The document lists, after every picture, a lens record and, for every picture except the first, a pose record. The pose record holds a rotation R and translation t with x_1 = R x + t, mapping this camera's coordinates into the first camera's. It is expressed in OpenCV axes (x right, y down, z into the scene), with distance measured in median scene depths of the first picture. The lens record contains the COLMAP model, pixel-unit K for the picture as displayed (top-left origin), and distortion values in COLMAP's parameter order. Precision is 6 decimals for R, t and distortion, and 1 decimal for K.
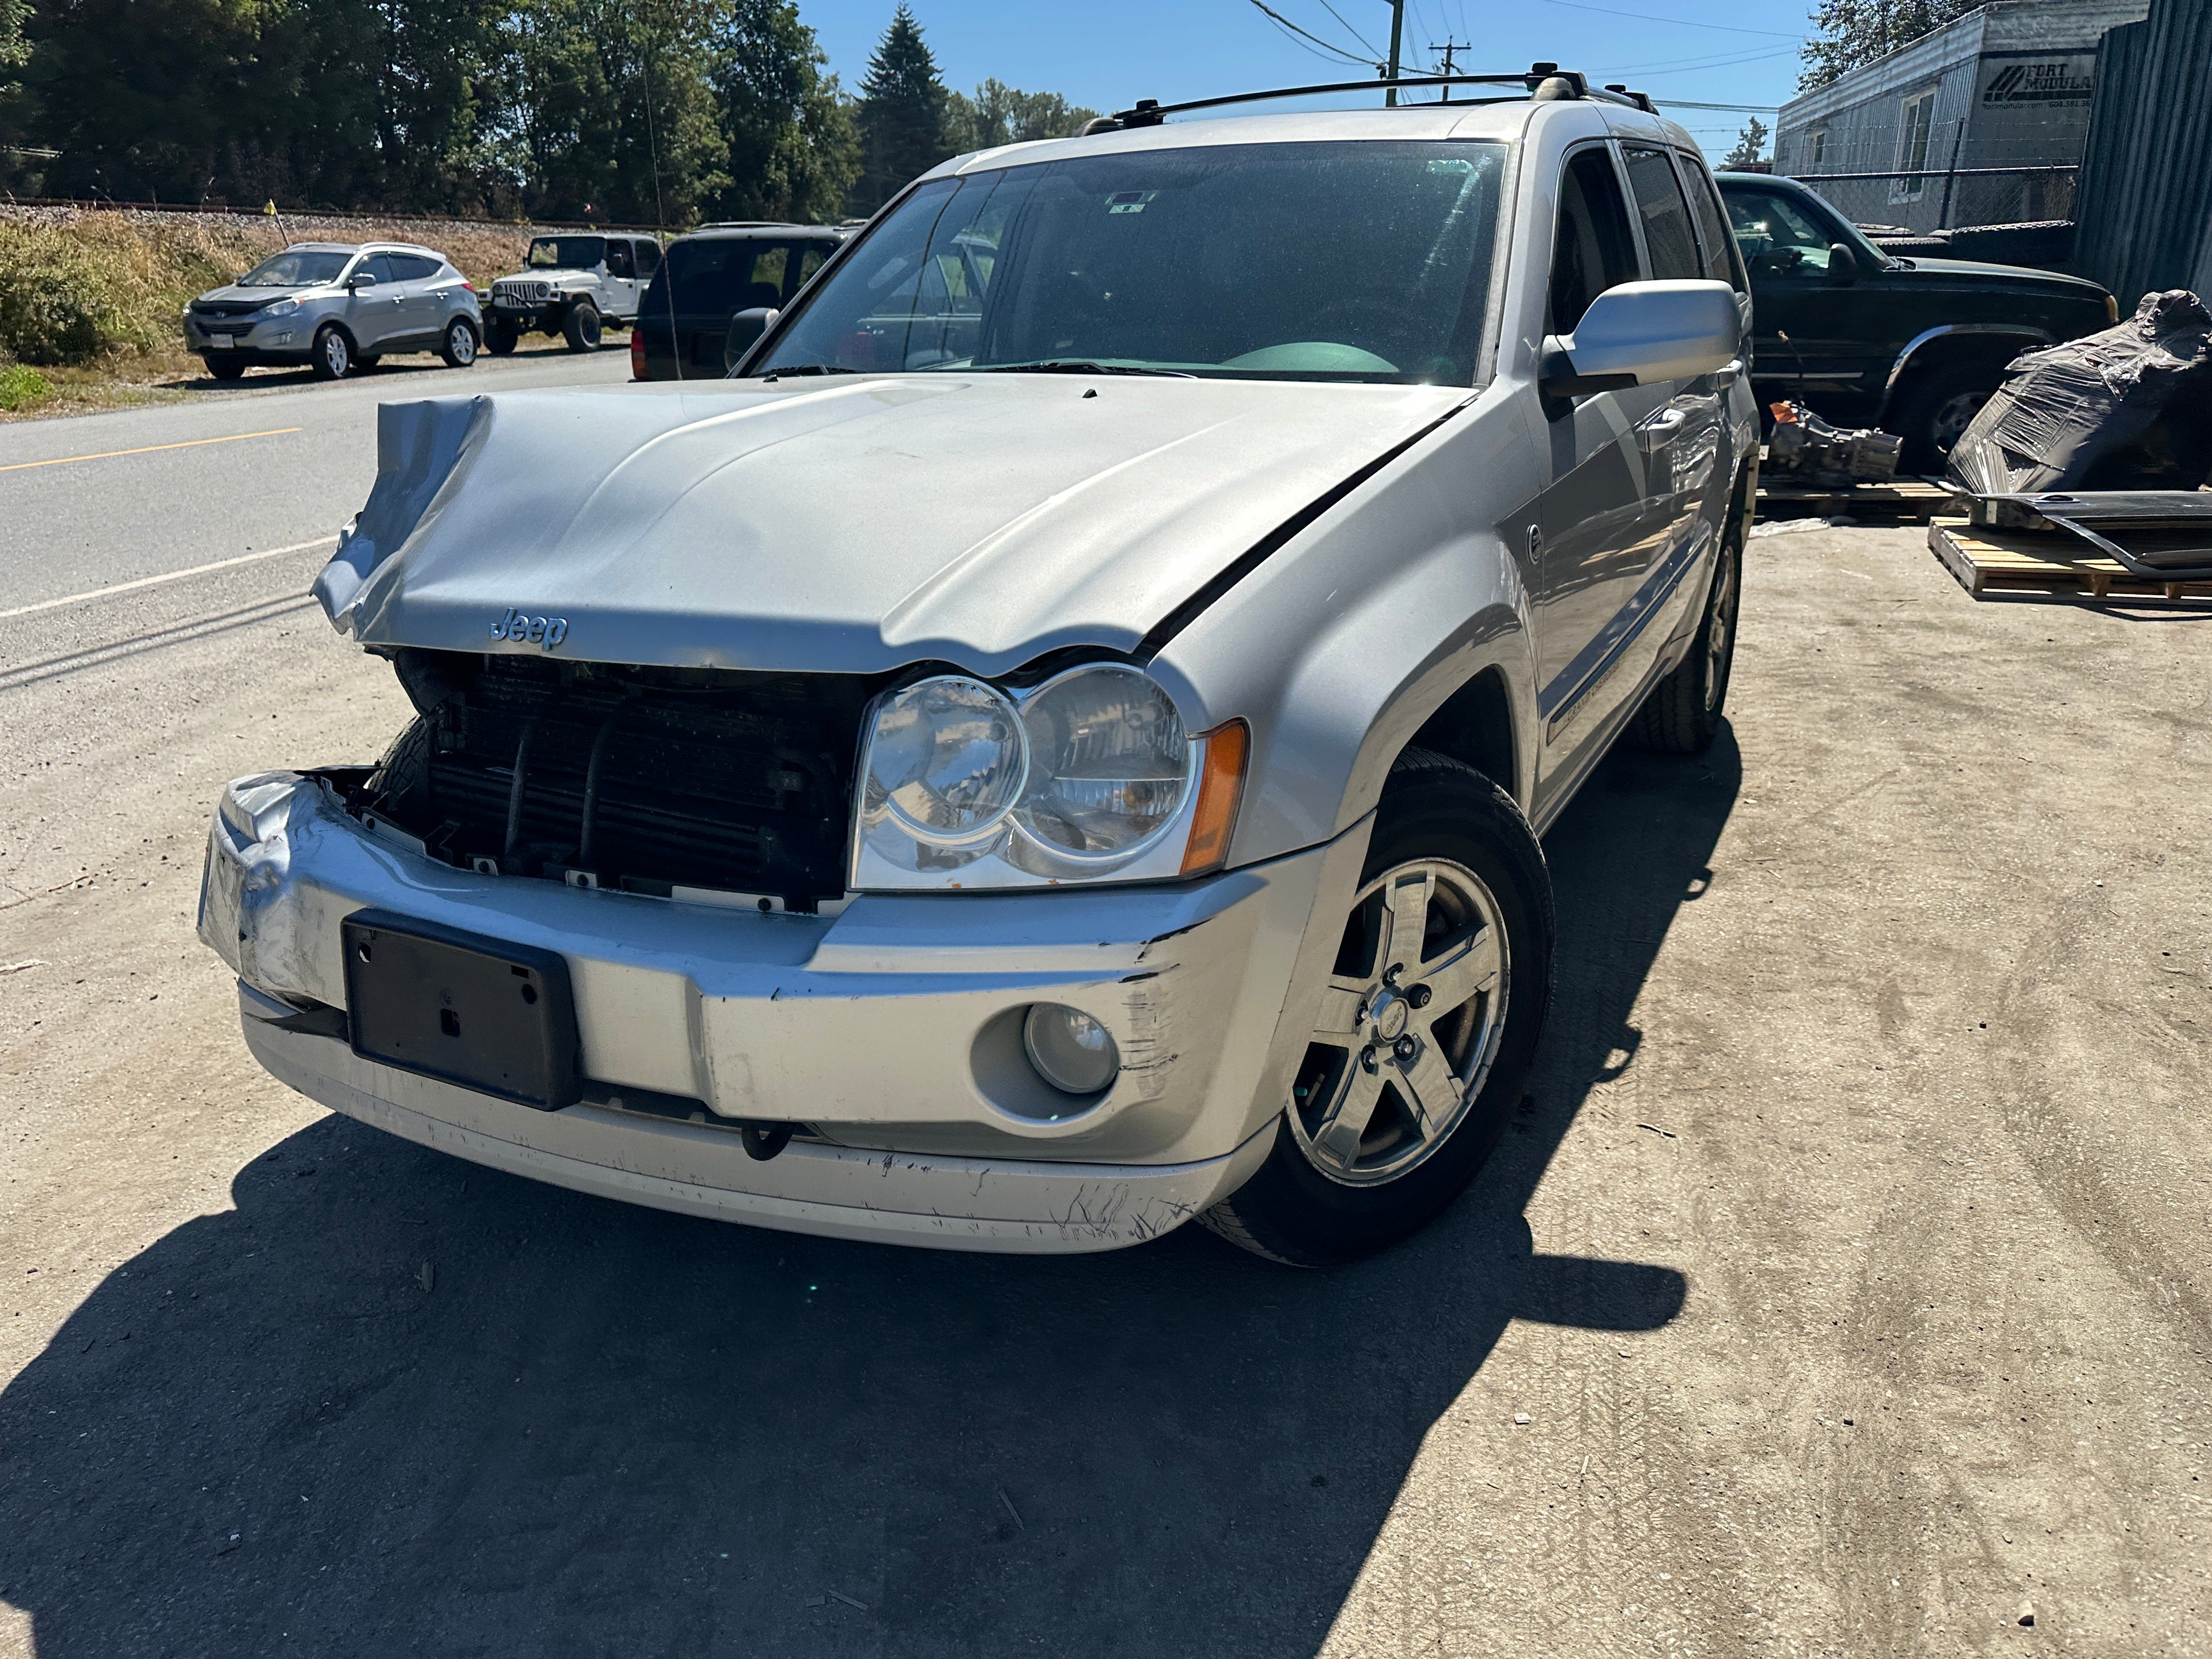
lens RADIAL K [[1570.5, 0, 1110.3], [0, 1570.5, 831.9], [0, 0, 1]] dist [0.005062, -0.008956]
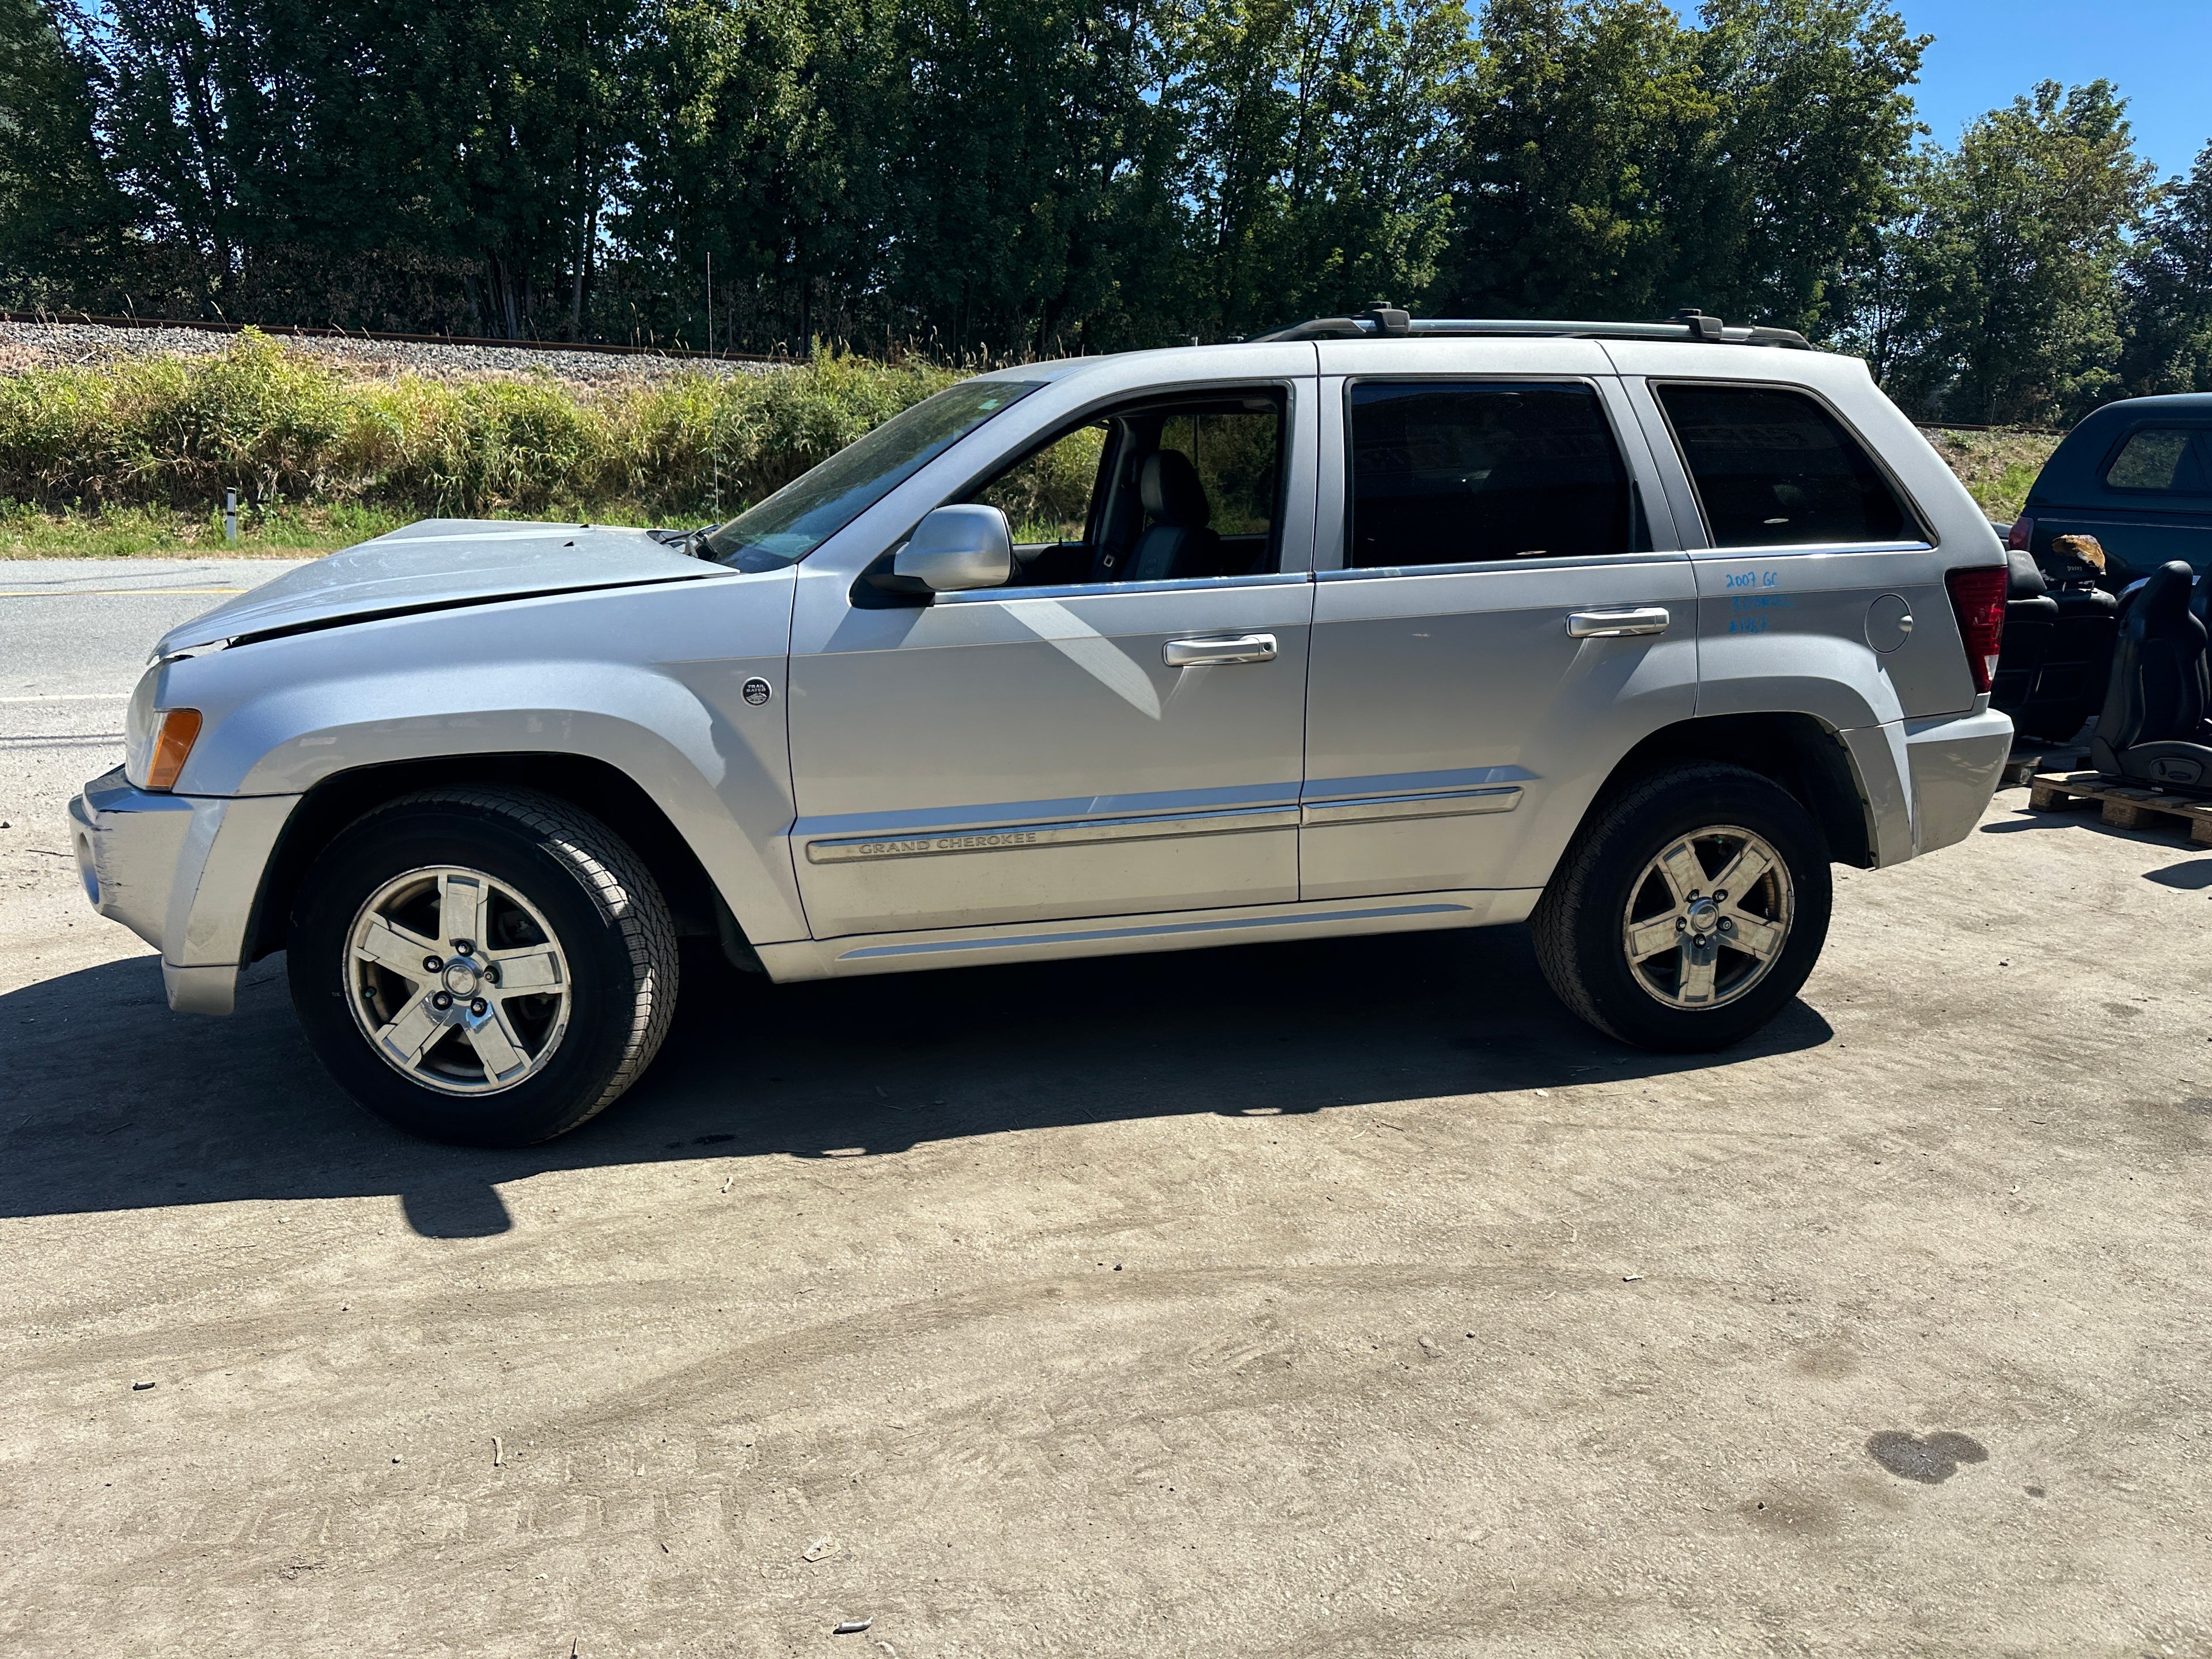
lens RADIAL K [[1560.4, 0, 1115.6], [0, 1560.4, 830.0], [0, 0, 1]] dist [0.026293, -0.037225]
pose [[0.685366, 0.206946, -0.698174, 0.966323], [-0.282042, 0.959373, 0.007500, -0.117720], [0.671362, 0.191774, 0.715888, 0.217369]]
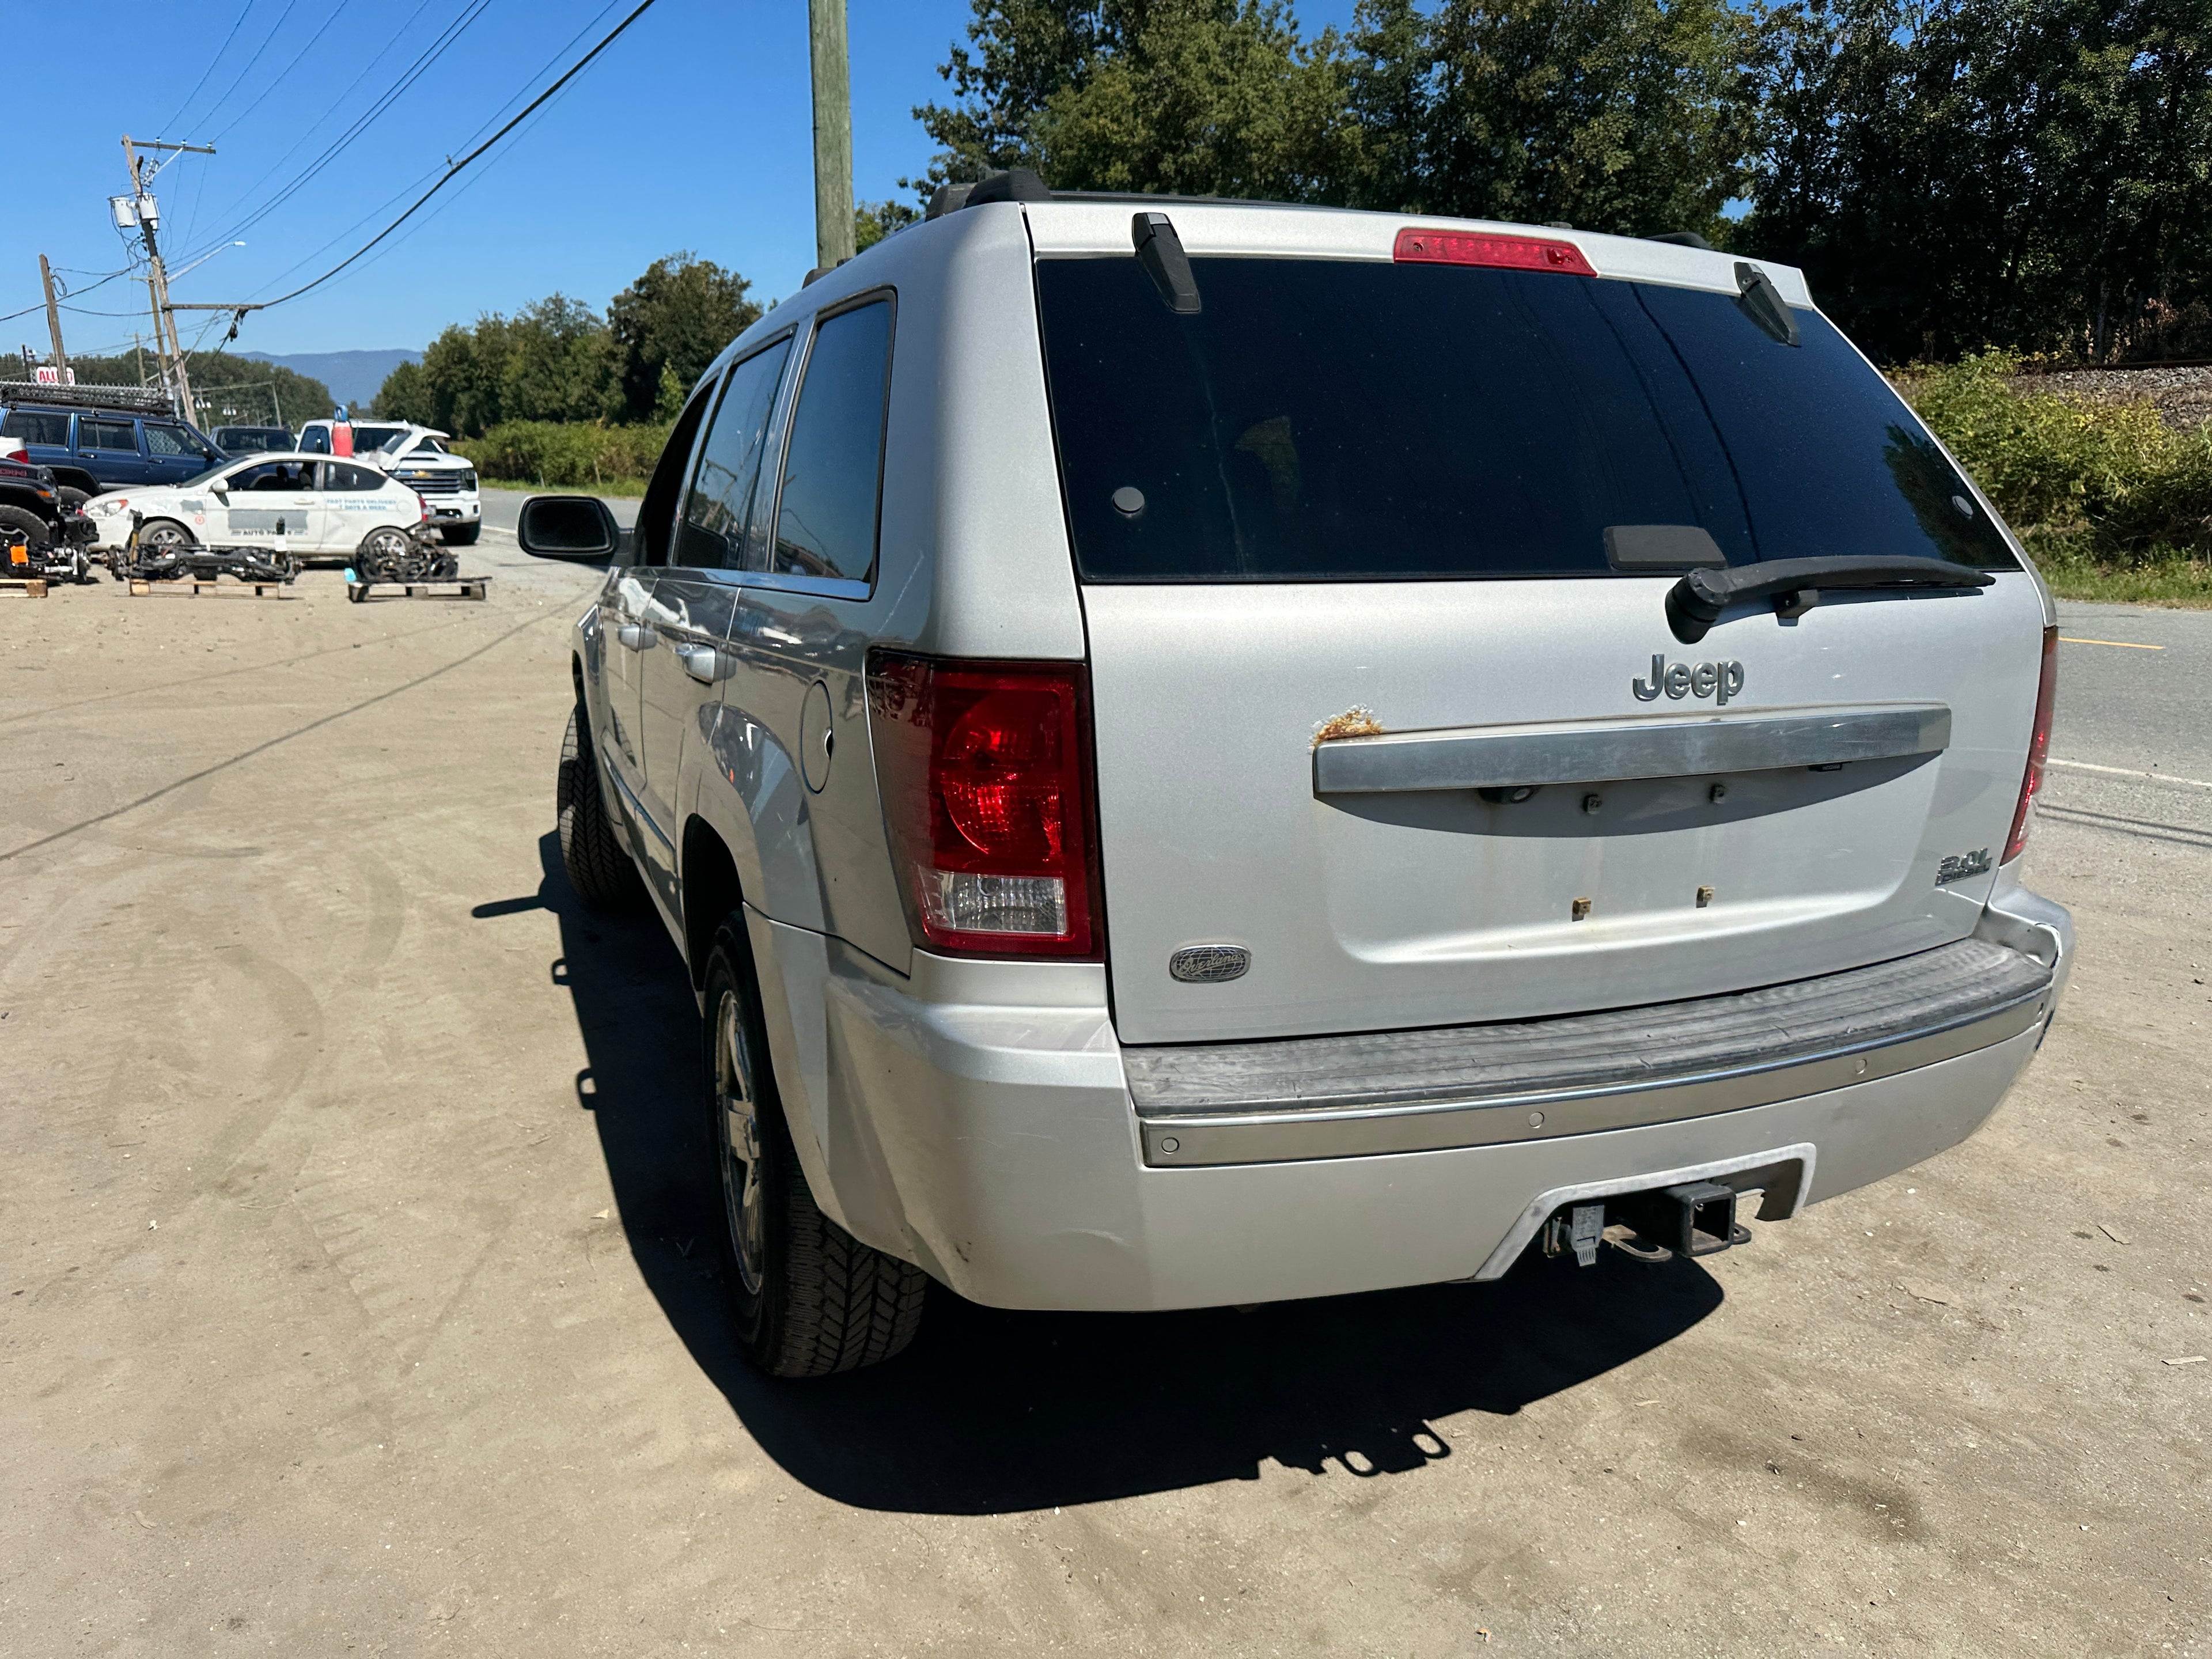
lens RADIAL K [[1560.4, 0, 1120.9], [0, 1560.4, 823.1], [0, 0, 1]] dist [0.026293, -0.037225]
pose [[-0.635706, 0.187217, -0.748884, 0.892909], [-0.248333, 0.868971, 0.428041, -0.638363], [0.730895, 0.458081, -0.505919, 1.713091]]
